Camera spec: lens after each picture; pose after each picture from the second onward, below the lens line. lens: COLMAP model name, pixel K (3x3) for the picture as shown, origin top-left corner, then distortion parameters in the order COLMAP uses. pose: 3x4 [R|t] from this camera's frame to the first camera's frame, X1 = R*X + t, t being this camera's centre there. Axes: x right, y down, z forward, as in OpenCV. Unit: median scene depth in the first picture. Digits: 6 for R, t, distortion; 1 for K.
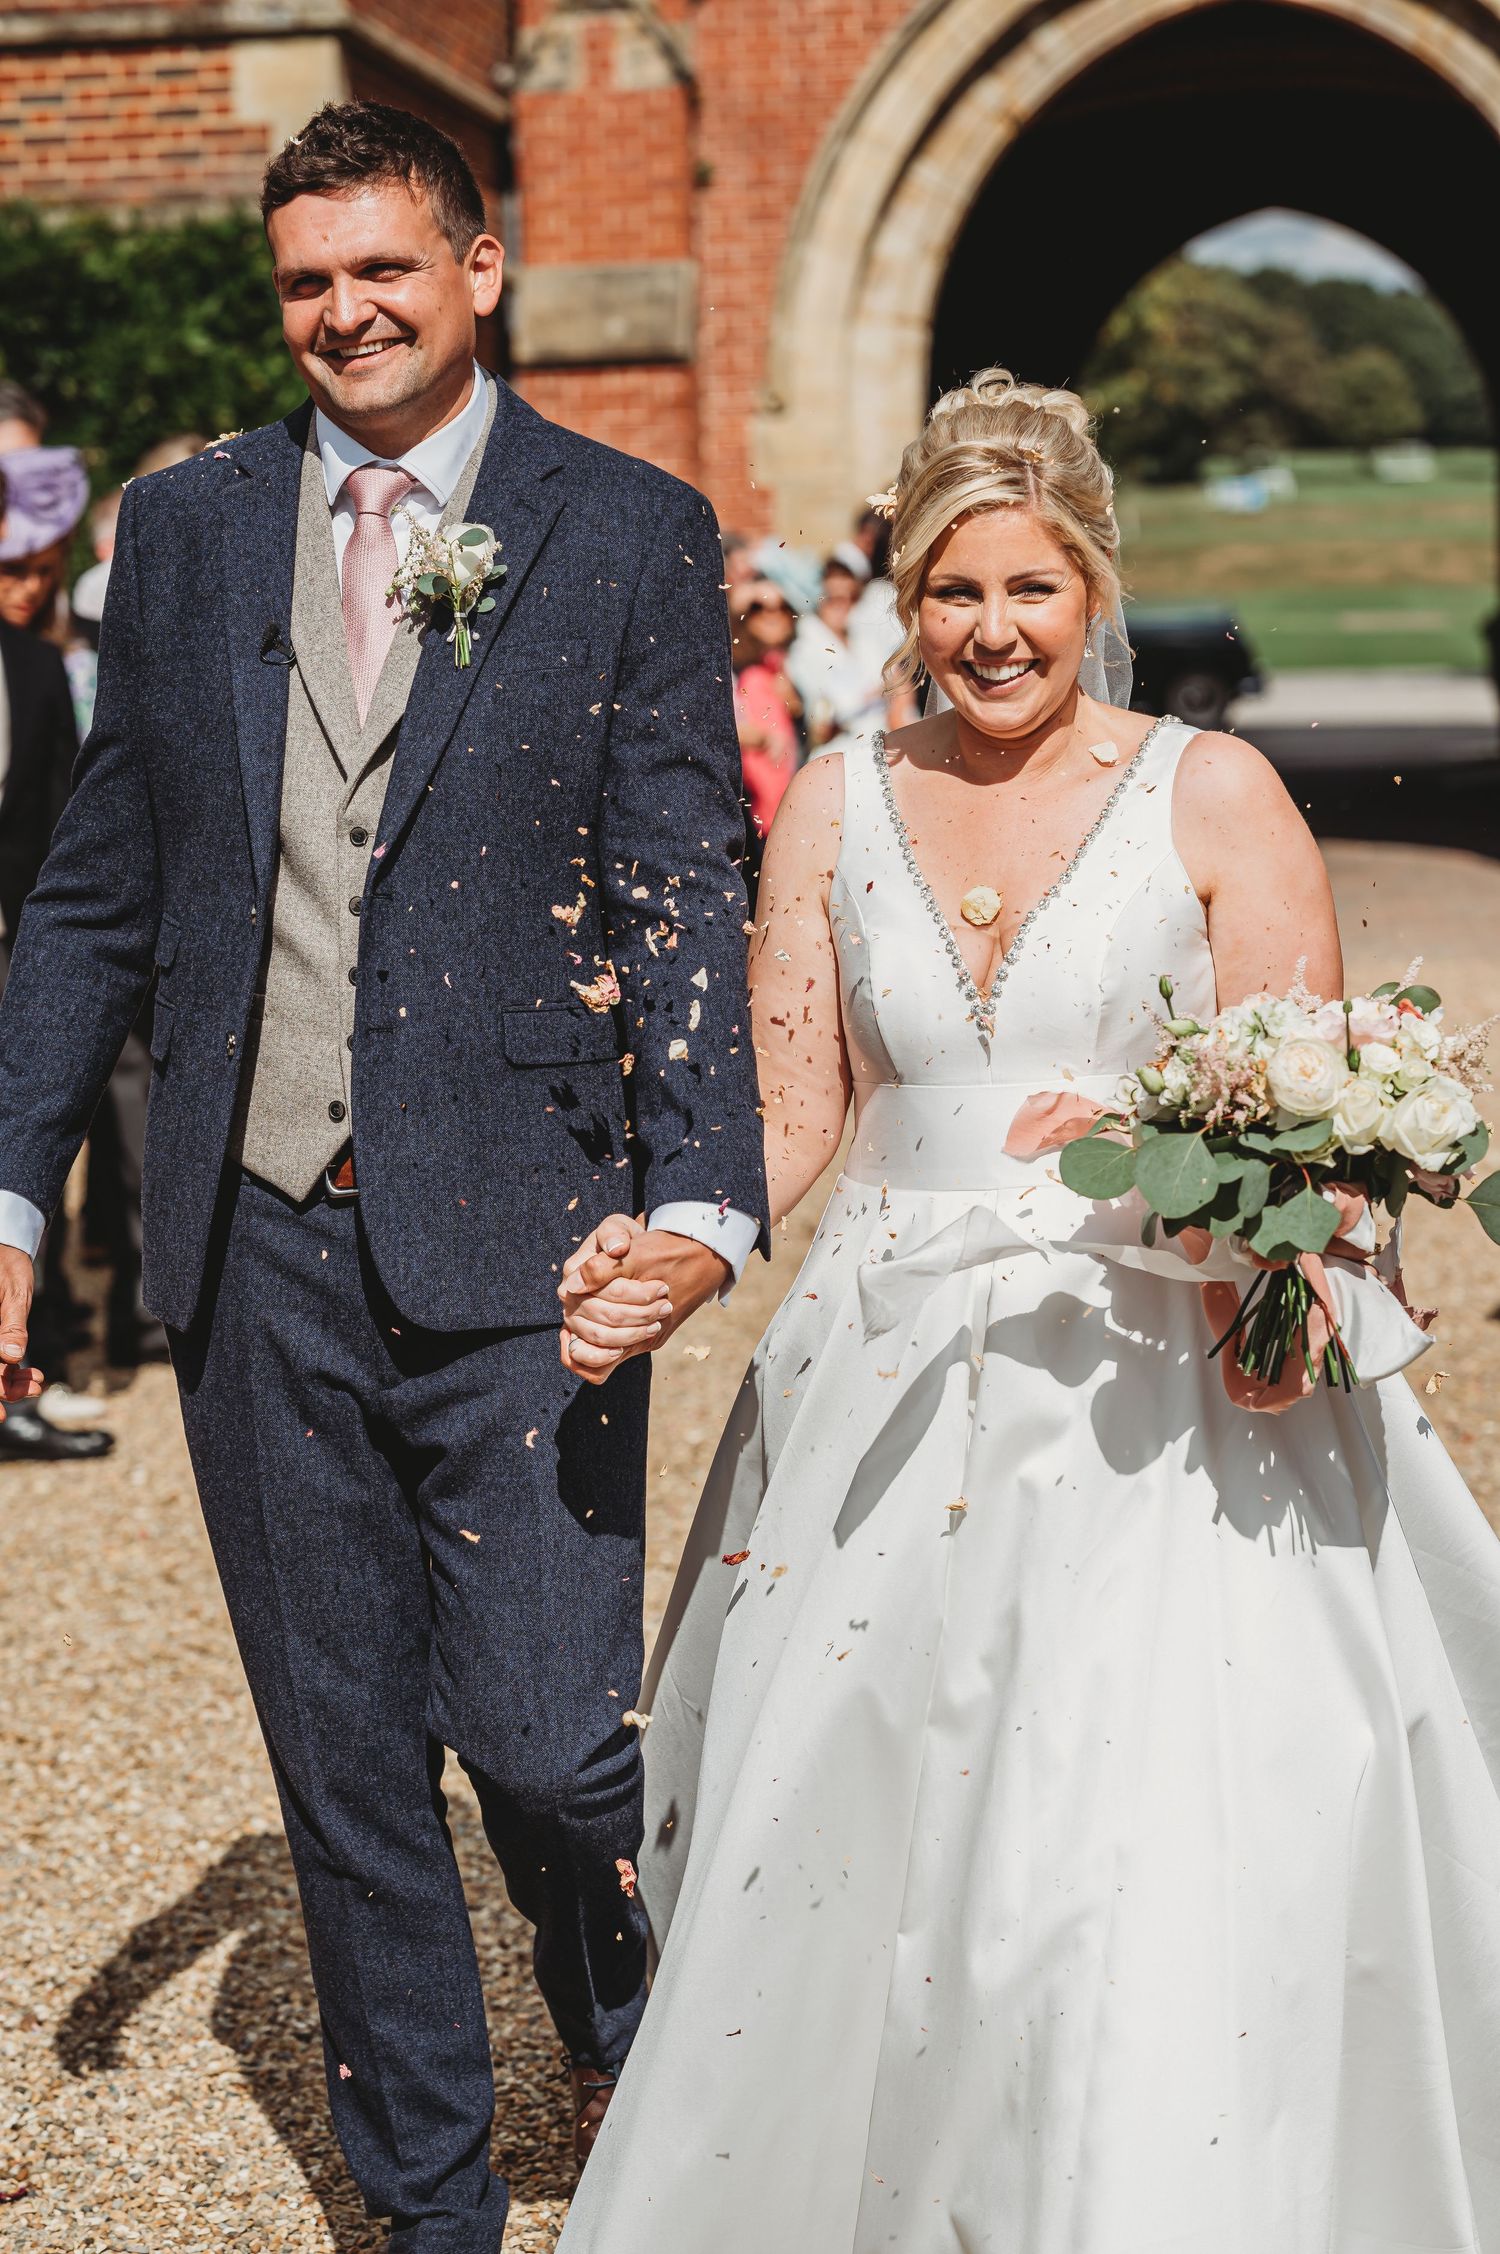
lens RADIAL K [[5611.6, 0, 750.0], [0, 5611.6, 1127.0], [0, 0, 1]] dist [-3.886704, 0.166340]
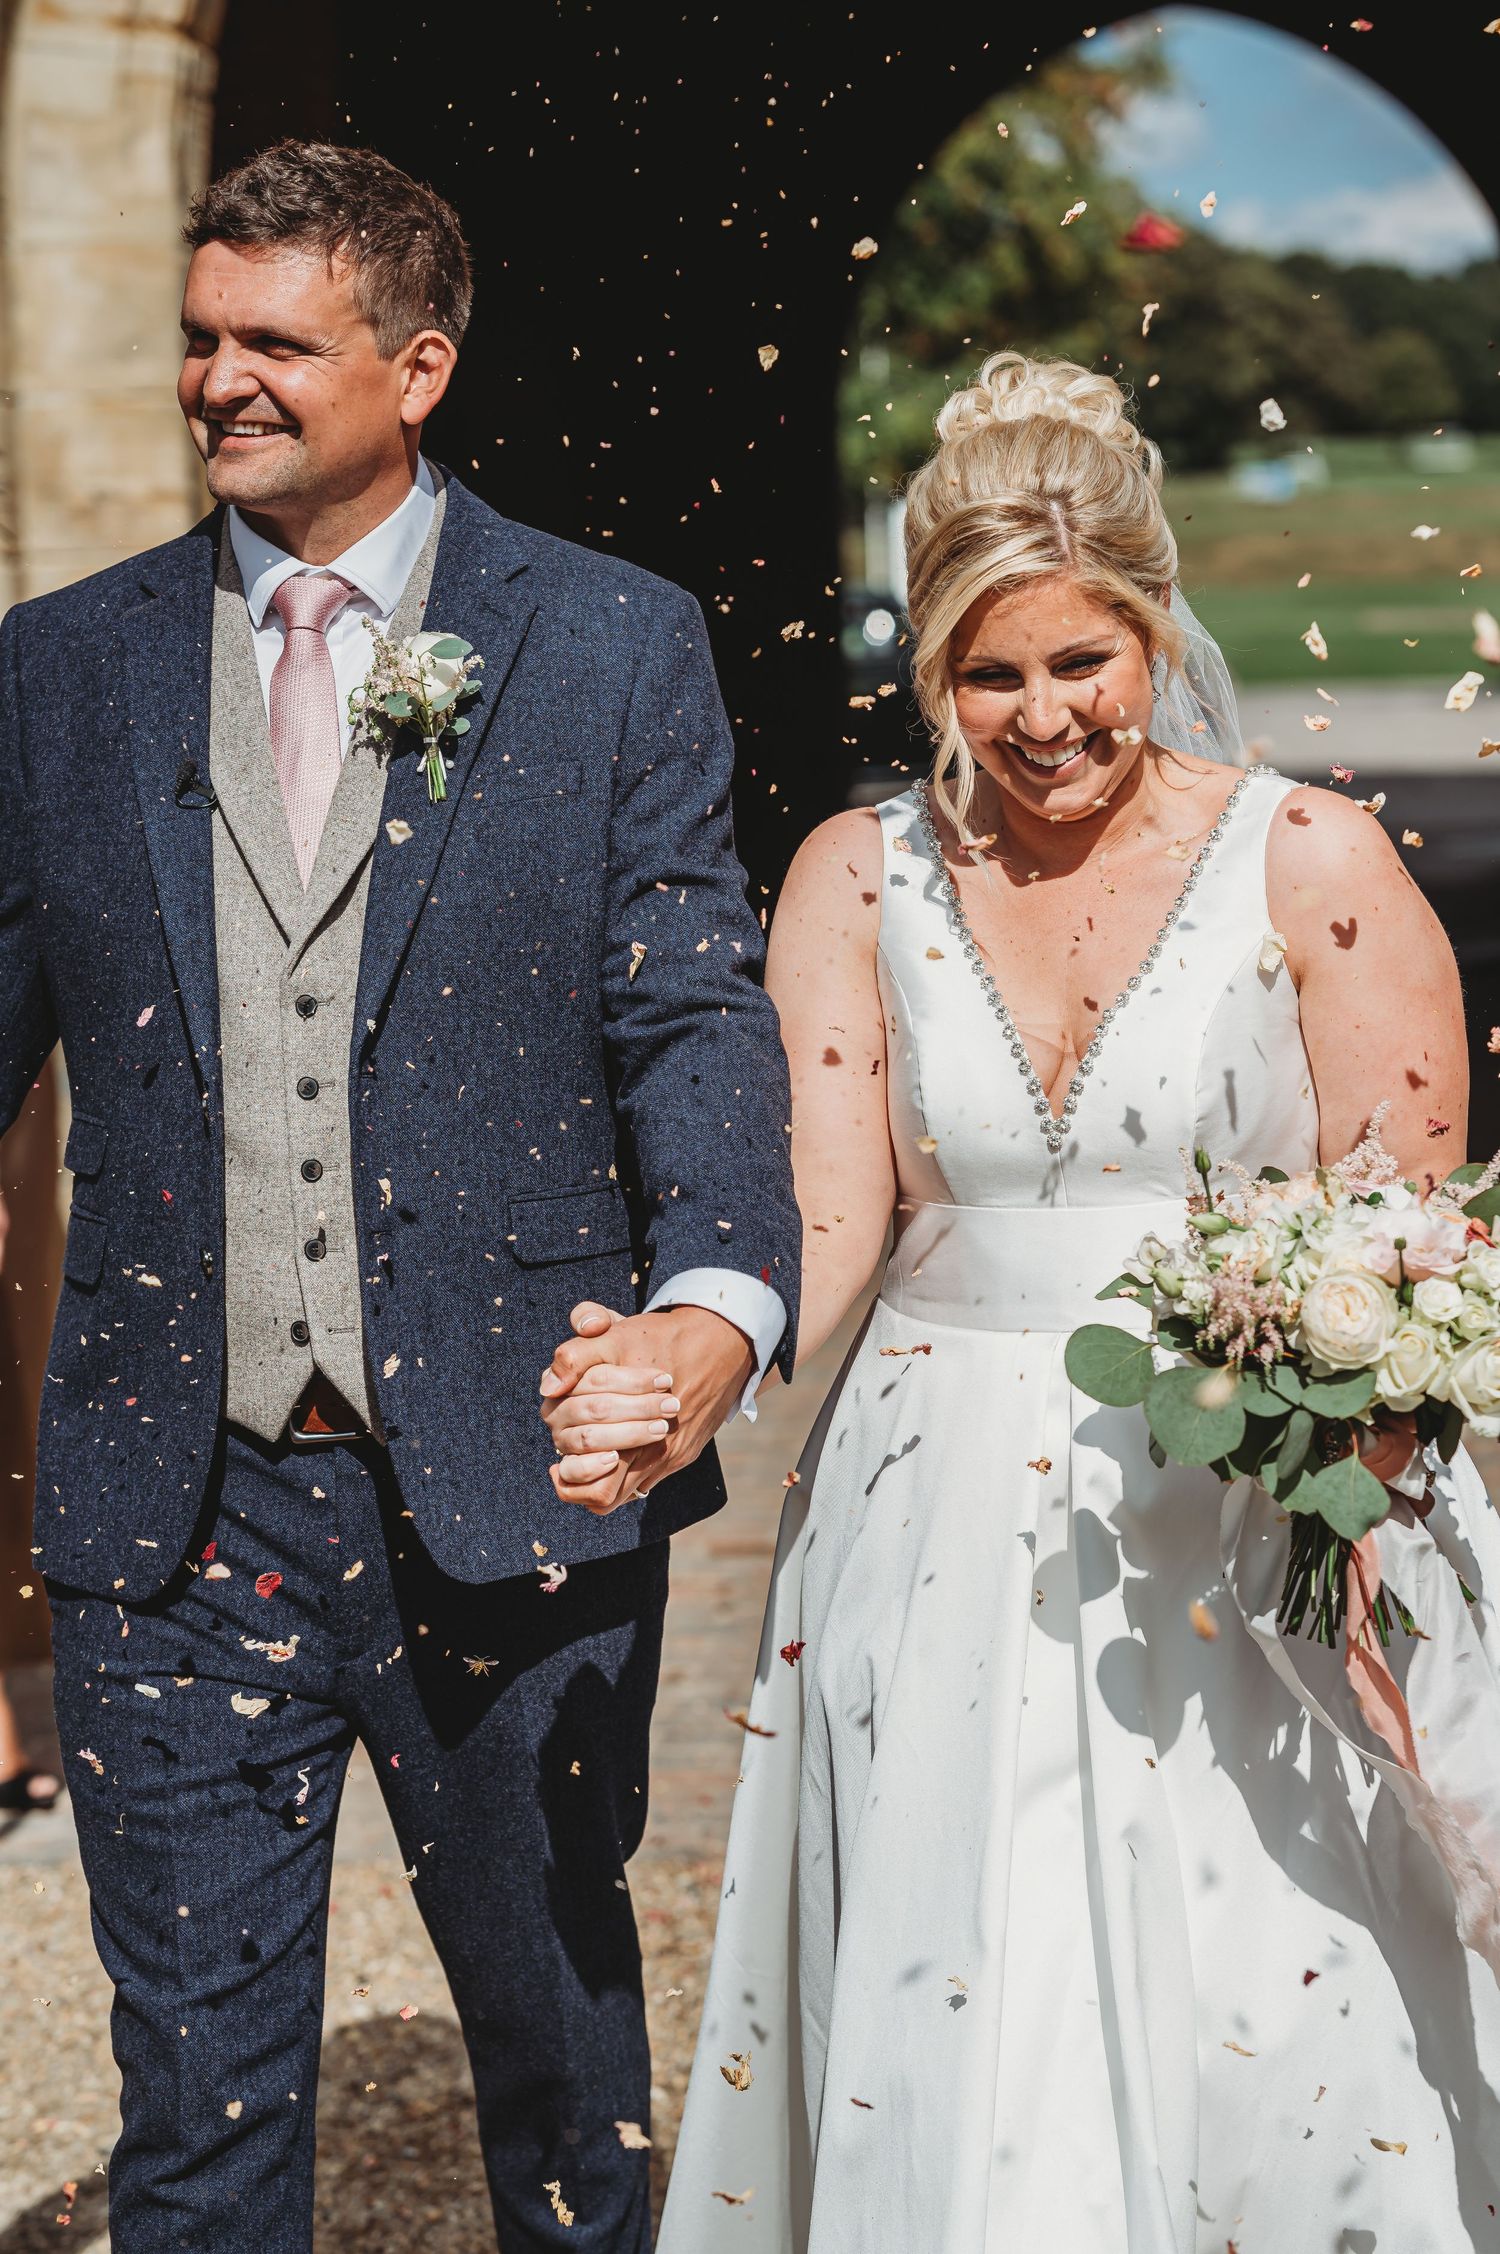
lens RADIAL K [[5346.9, 0, 731.8], [0, 5346.9, 1236.9], [0, 0, 1]] dist [-3.619954, -0.155003]
pose [[0.997833, -0.062373, -0.020934, 0.008926], [0.062373, 0.998053, -0.000633, -0.012933], [0.020933, -0.000674, 0.999781, 0.195711]]
